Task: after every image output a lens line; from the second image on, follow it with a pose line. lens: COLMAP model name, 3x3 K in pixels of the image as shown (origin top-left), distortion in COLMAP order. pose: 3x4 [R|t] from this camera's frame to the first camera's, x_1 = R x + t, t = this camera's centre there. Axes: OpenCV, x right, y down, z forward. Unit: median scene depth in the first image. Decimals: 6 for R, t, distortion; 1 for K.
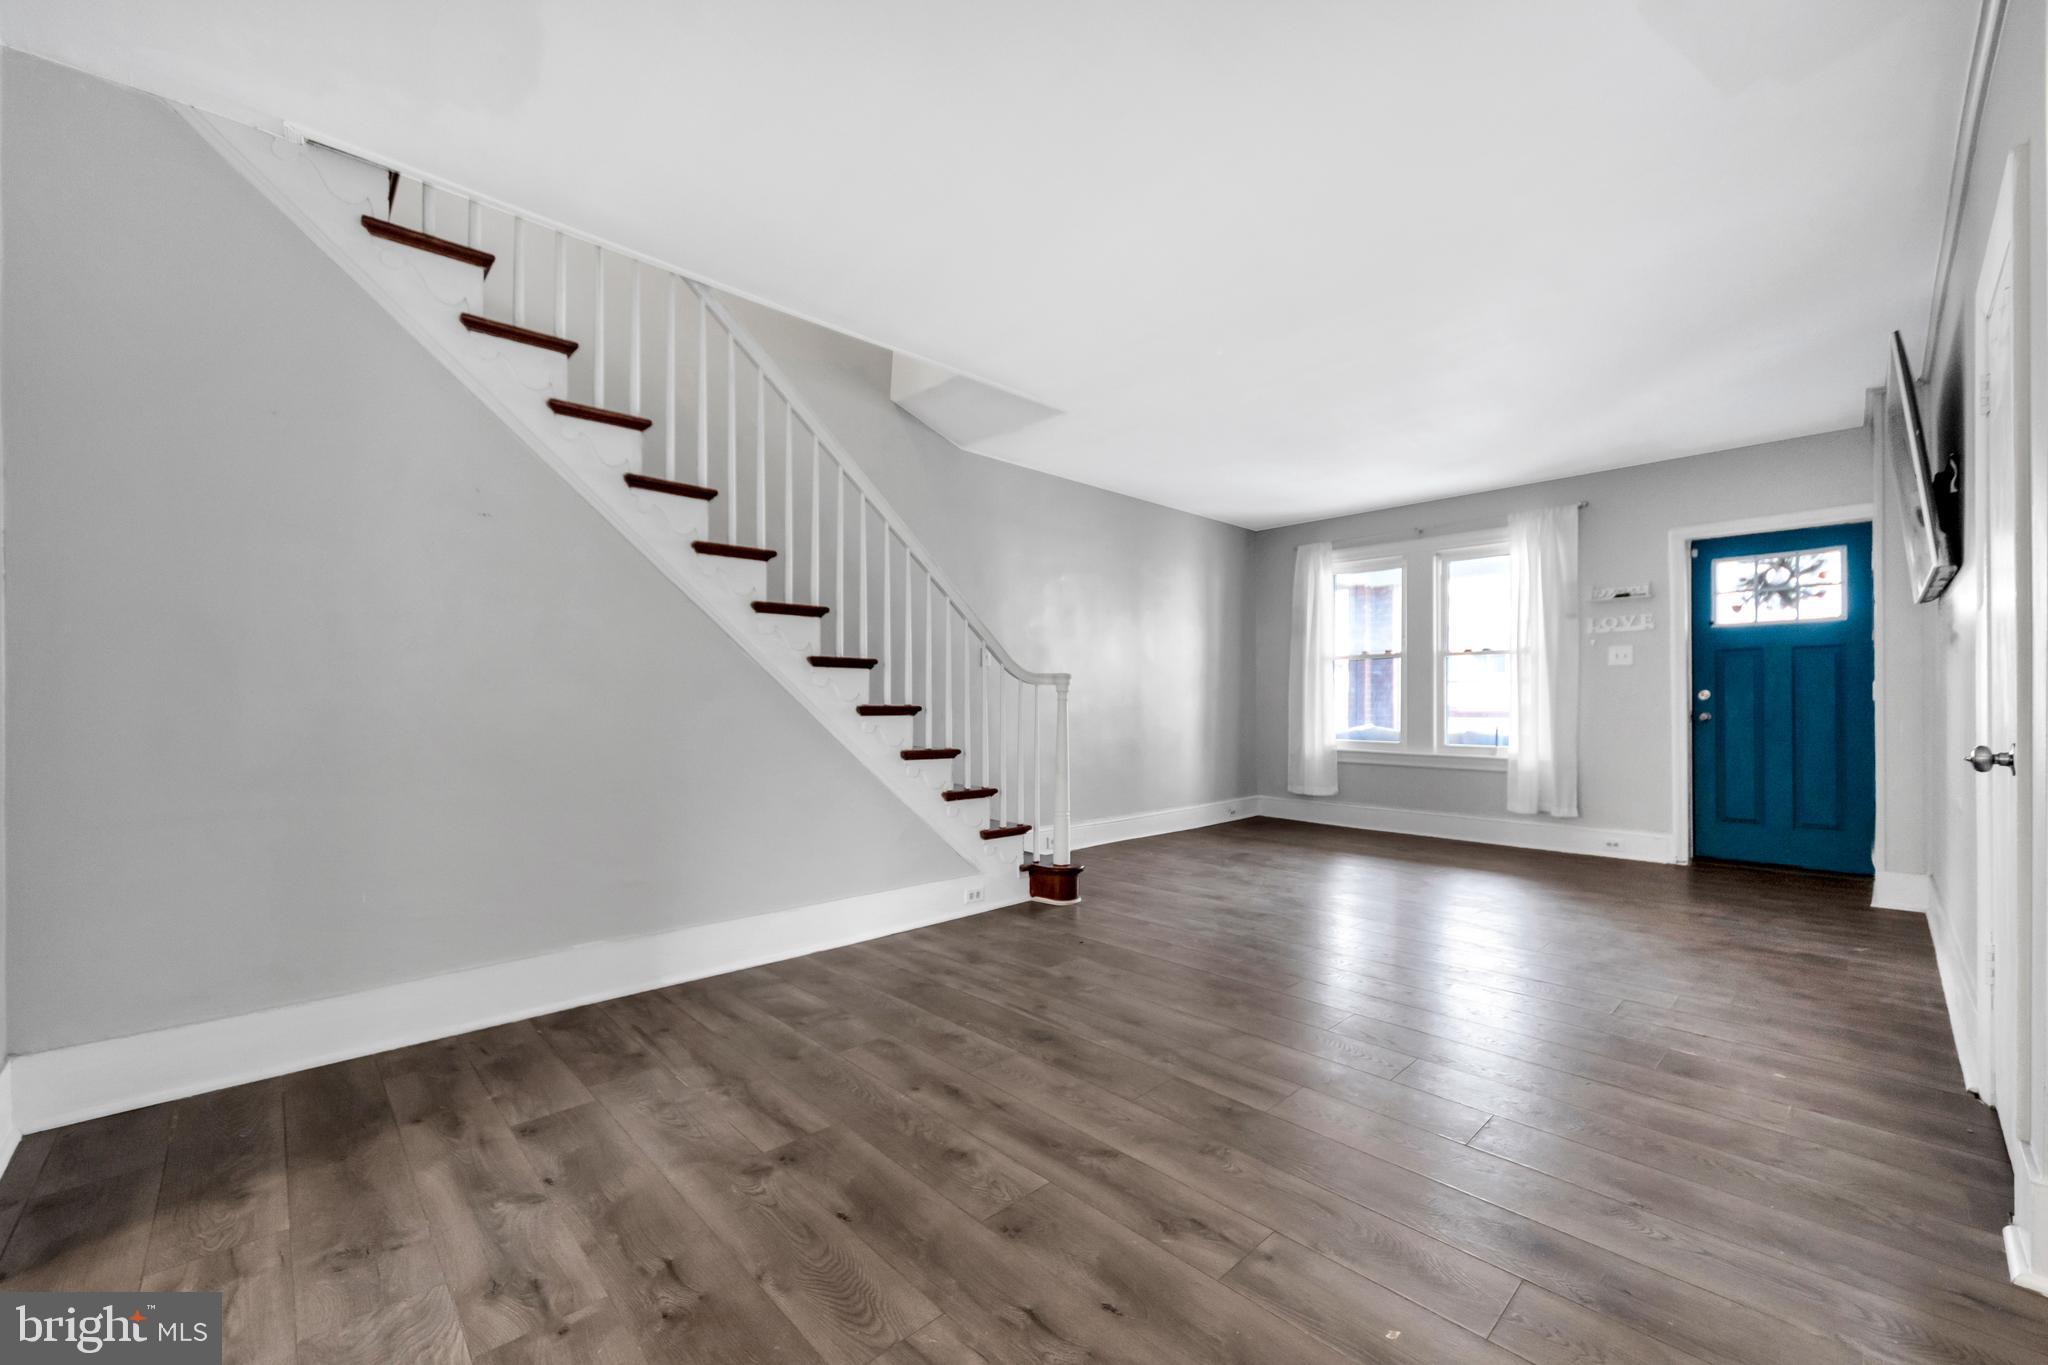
lens RADIAL K [[808.4, 0, 1022.1], [0, 808.4, 720.2], [0, 0, 1]] dist [0.001099, 0.000291]
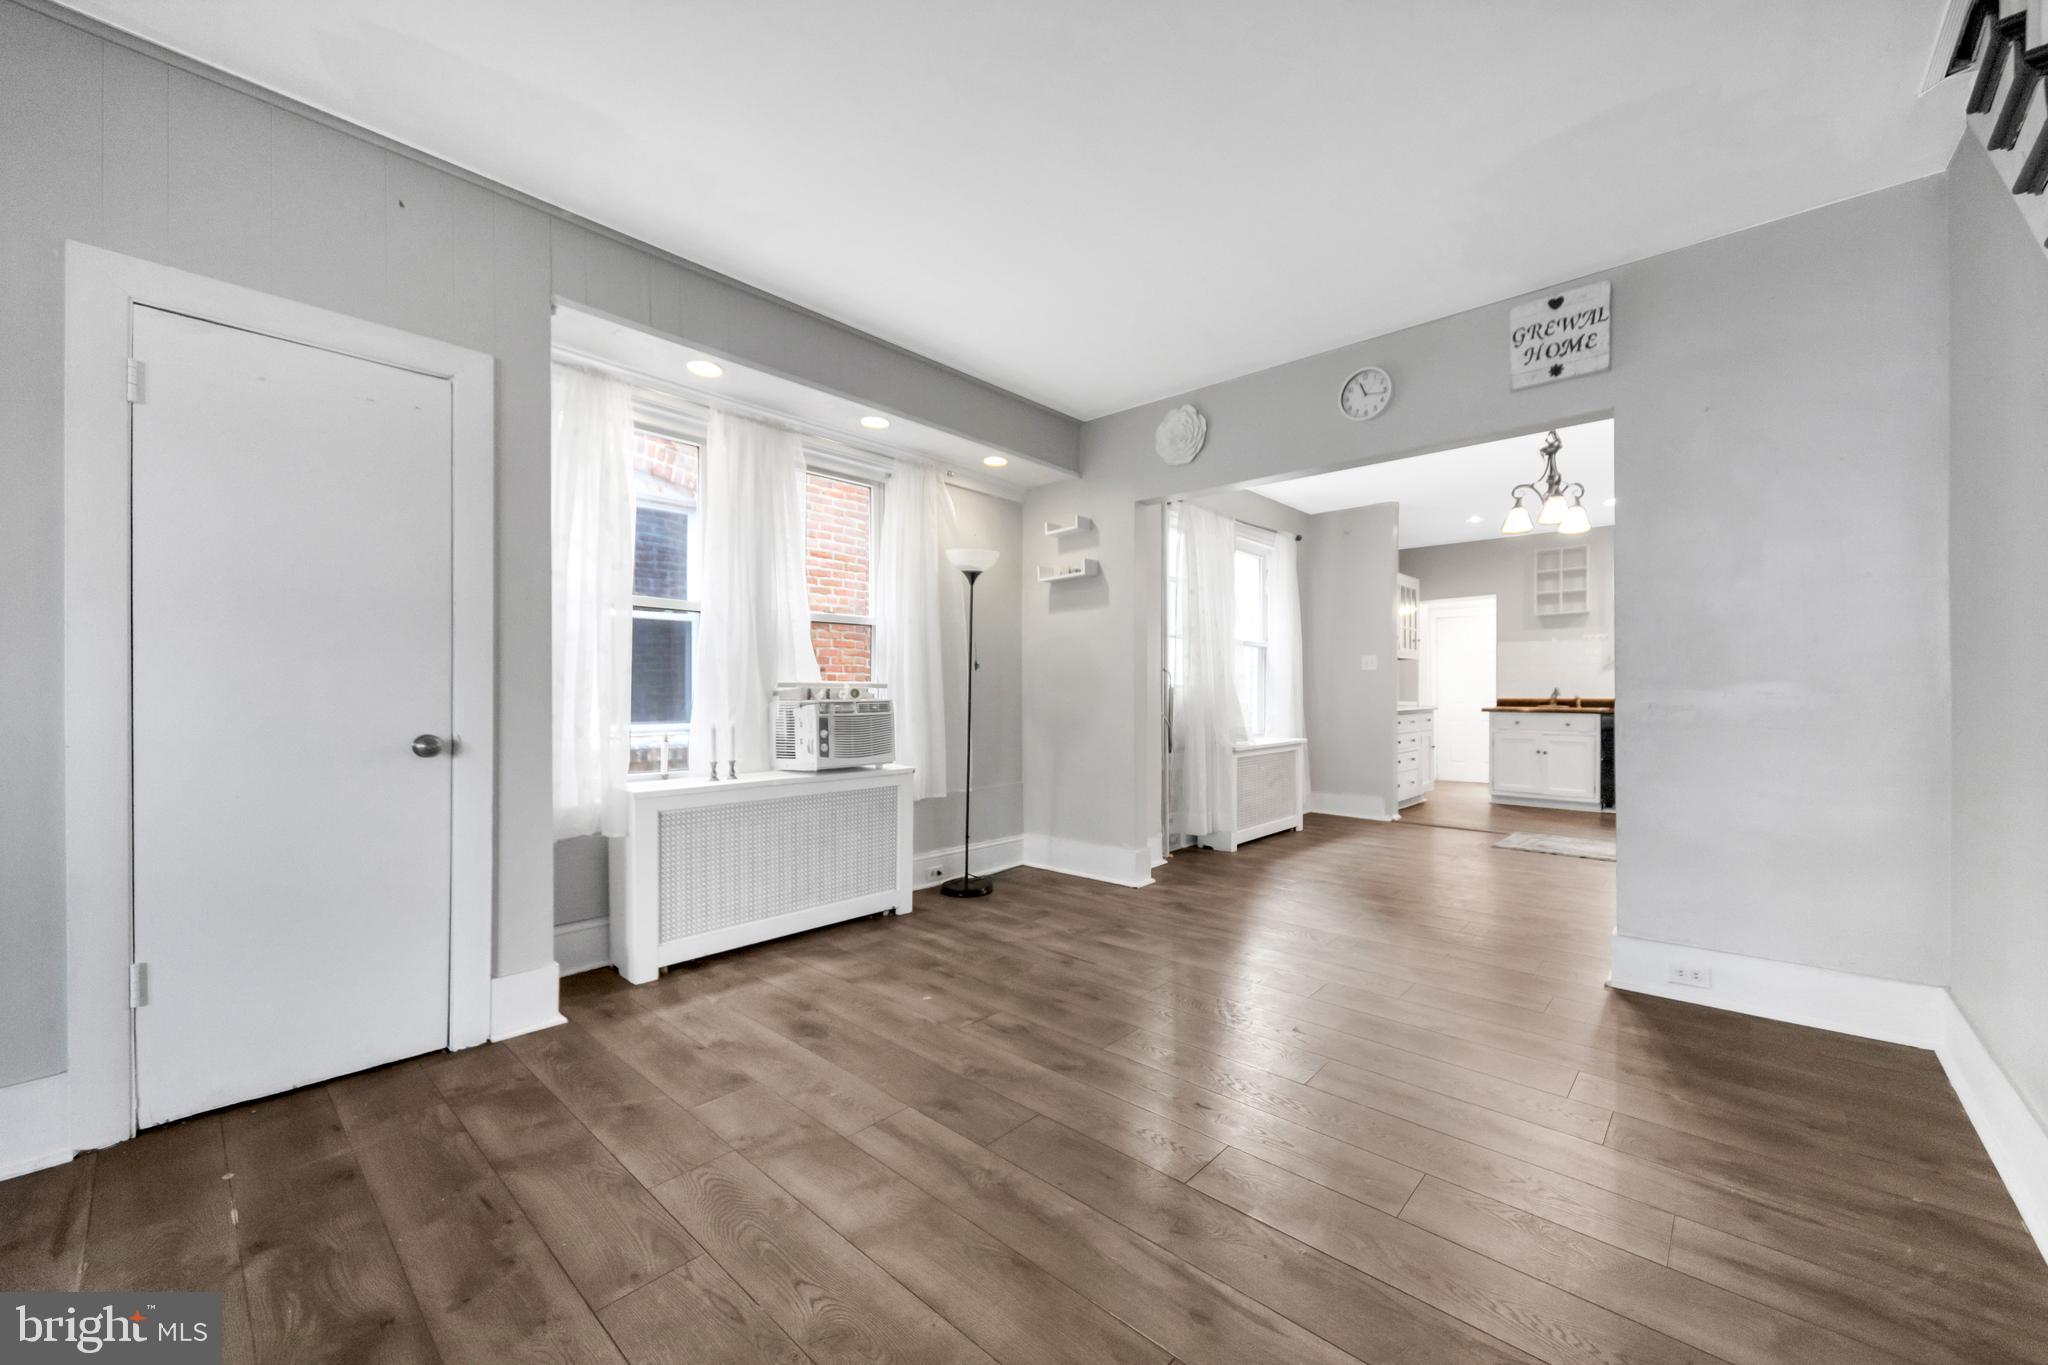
lens RADIAL K [[788.5, 0, 1025.8], [0, 788.5, 694.0], [0, 0, 1]] dist [-0.000542, -0.000103]
pose [[-0.997656, 0.003140, -0.068363, 0.087624], [0.001695, 0.999774, 0.021192, -0.022258], [0.068414, 0.021027, -0.997435, 0.794024]]
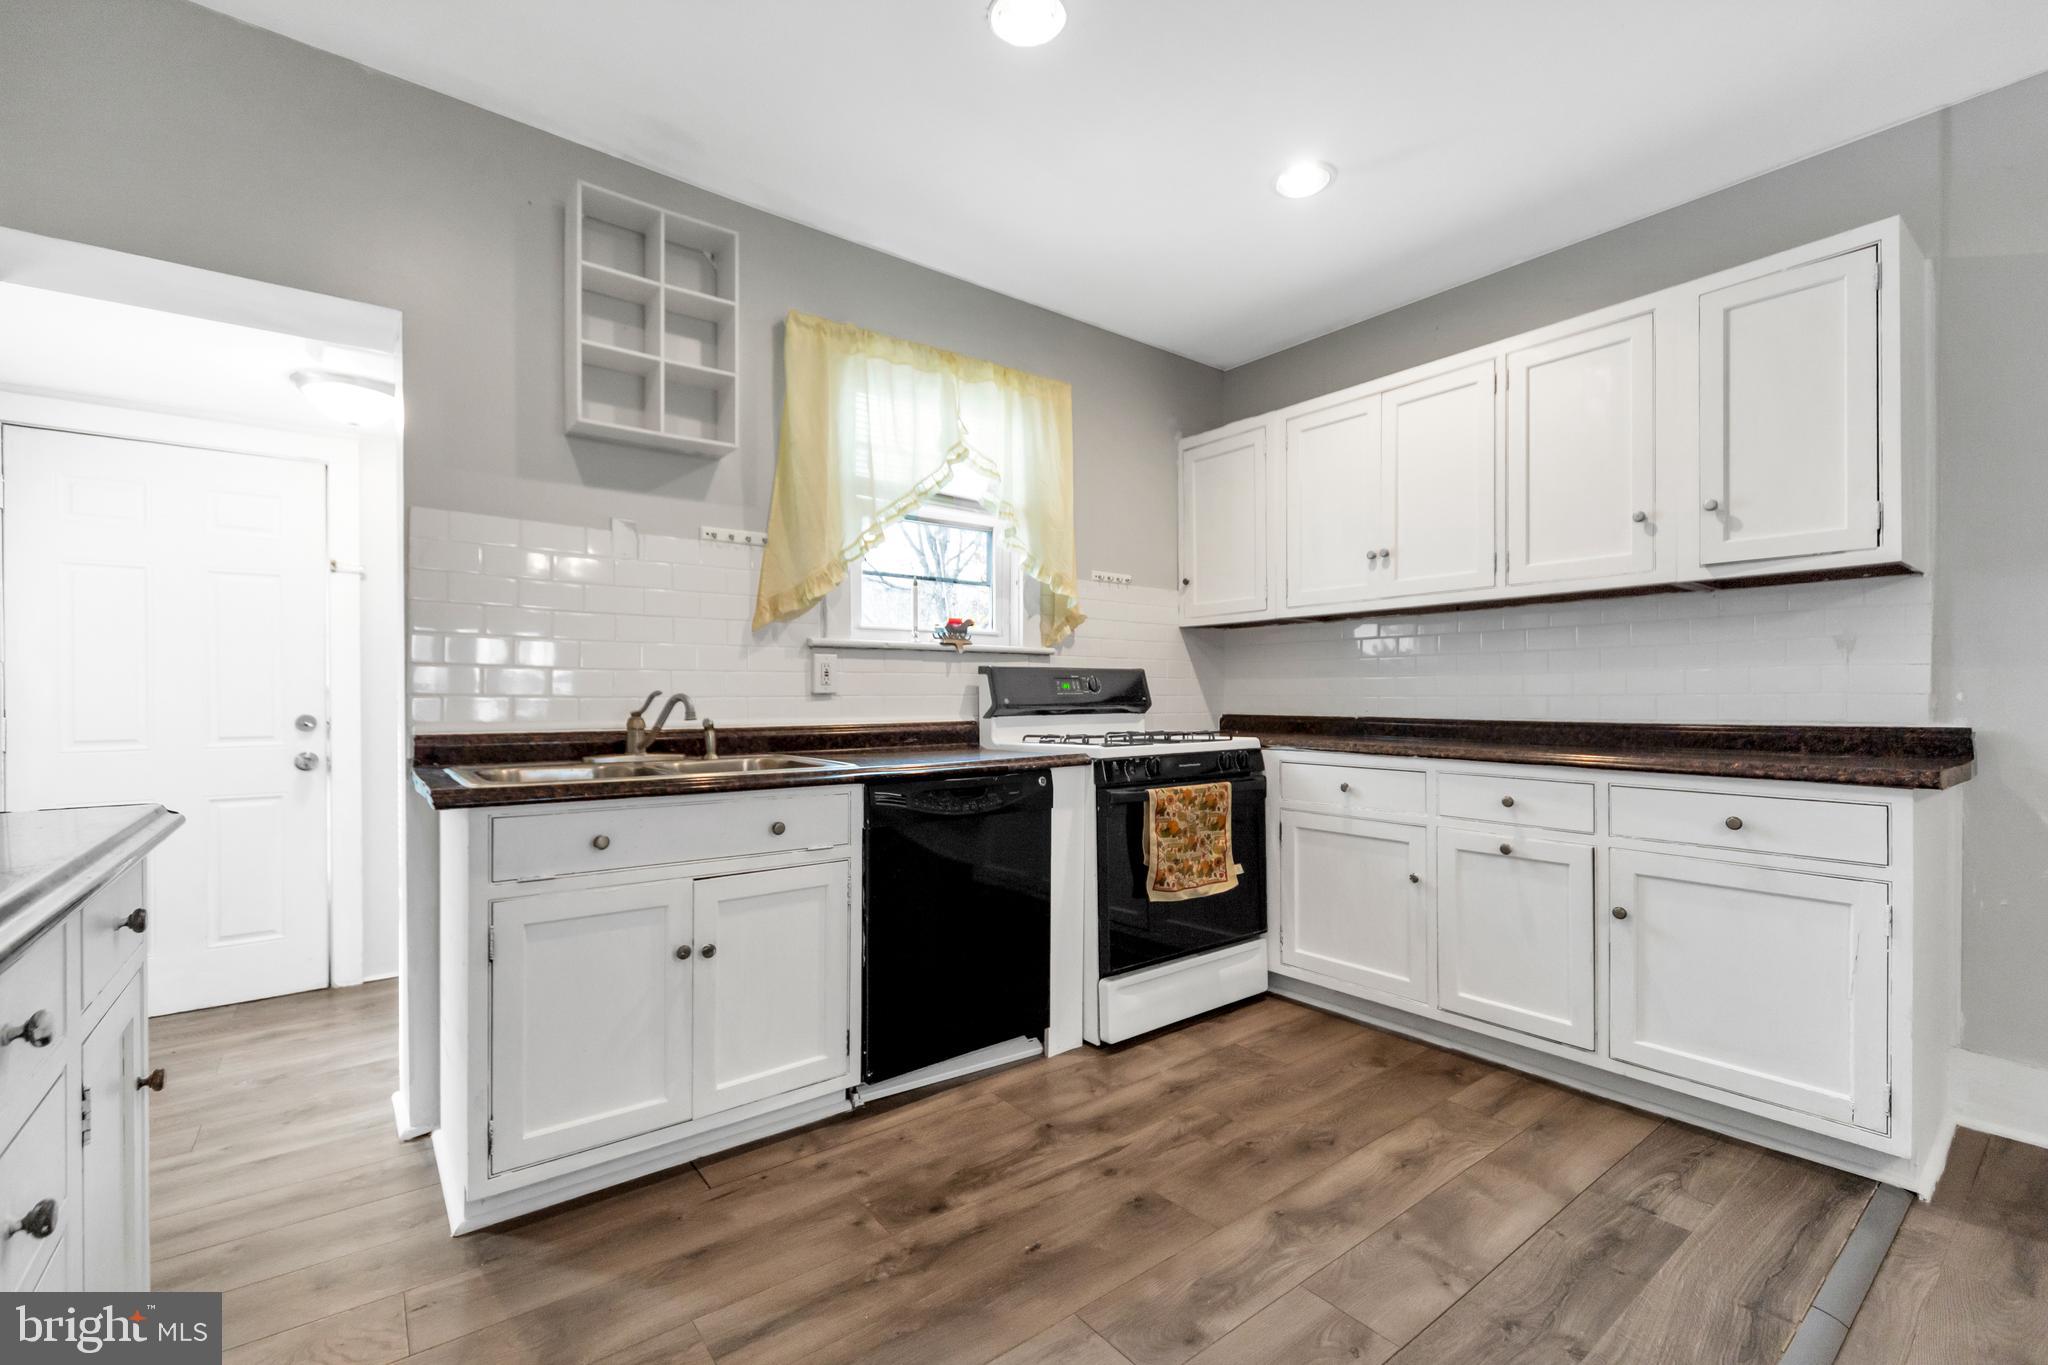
lens RADIAL K [[868.0, 0, 1031.4], [0, 868.0, 701.9], [0, 0, 1]] dist [-0.001166, -0.000194]
pose [[-0.093612, 0.008184, -0.995575, -0.548990], [-0.019649, 0.999756, 0.010066, -0.004405], [0.995415, 0.020504, -0.093428, -0.344859]]
